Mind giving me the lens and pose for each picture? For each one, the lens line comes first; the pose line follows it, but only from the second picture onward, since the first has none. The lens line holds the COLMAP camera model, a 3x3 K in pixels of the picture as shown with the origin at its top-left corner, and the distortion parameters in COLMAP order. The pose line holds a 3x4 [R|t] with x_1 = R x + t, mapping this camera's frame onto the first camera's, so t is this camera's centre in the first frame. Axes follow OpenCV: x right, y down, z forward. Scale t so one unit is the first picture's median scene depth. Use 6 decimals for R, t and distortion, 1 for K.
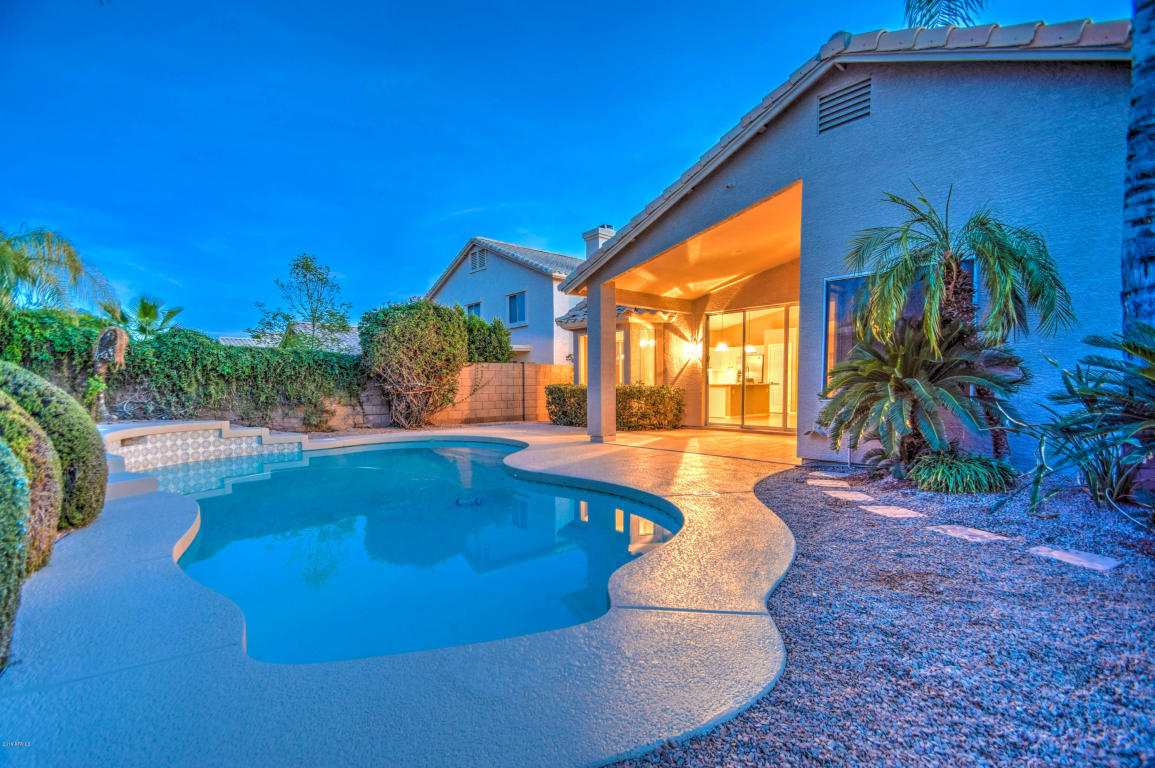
lens RADIAL K [[512.4, 0, 577.2], [0, 512.4, 413.3], [0, 0, 1]] dist [0.013381, -0.013671]
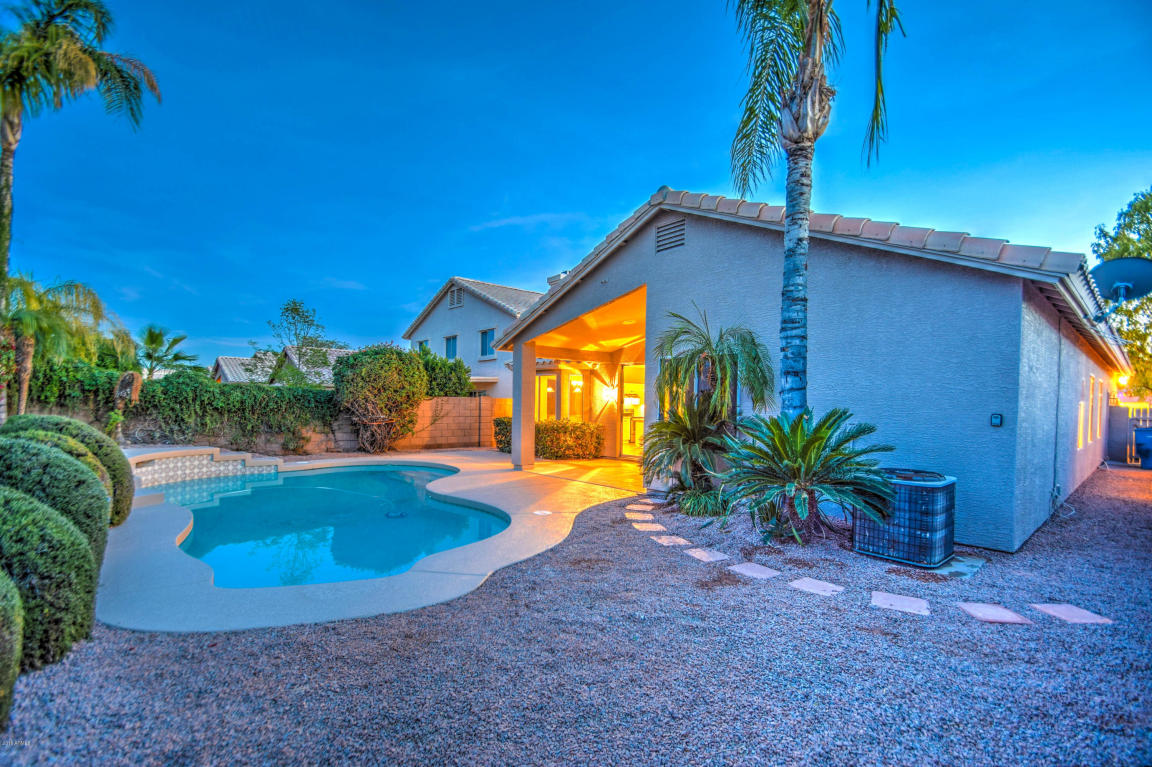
lens RADIAL K [[511.1, 0, 575.7], [0, 511.1, 412.7], [0, 0, 1]] dist [0.013381, -0.013671]
pose [[0.999755, 0.022029, 0.001967, 0.158204], [-0.021940, 0.999058, -0.037432, -0.035298], [-0.002789, 0.037380, 0.999297, -0.216545]]
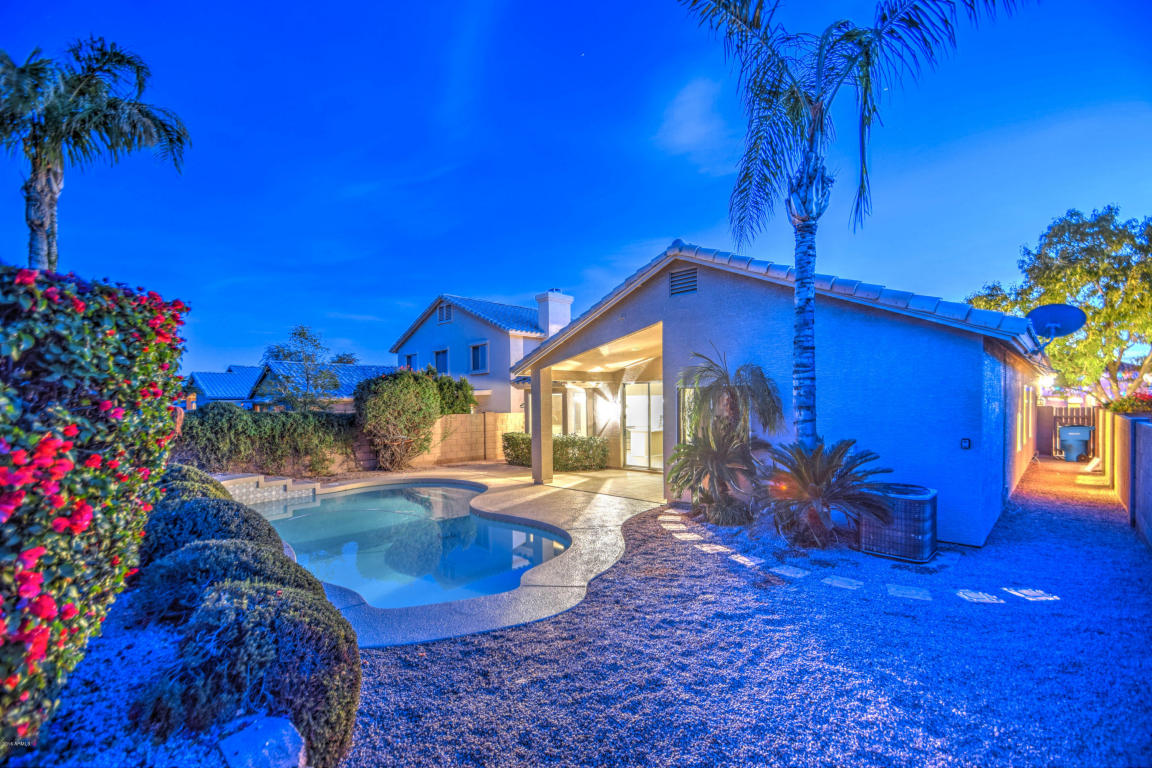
lens RADIAL K [[500.2, 0, 575.2], [0, 500.2, 413.2], [0, 0, 1]] dist [0.015832, -0.015232]
pose [[0.997366, -0.005887, 0.072297, 0.036558], [0.008495, 0.999322, -0.035817, -0.076397], [-0.072037, 0.036337, 0.996740, -0.310736]]
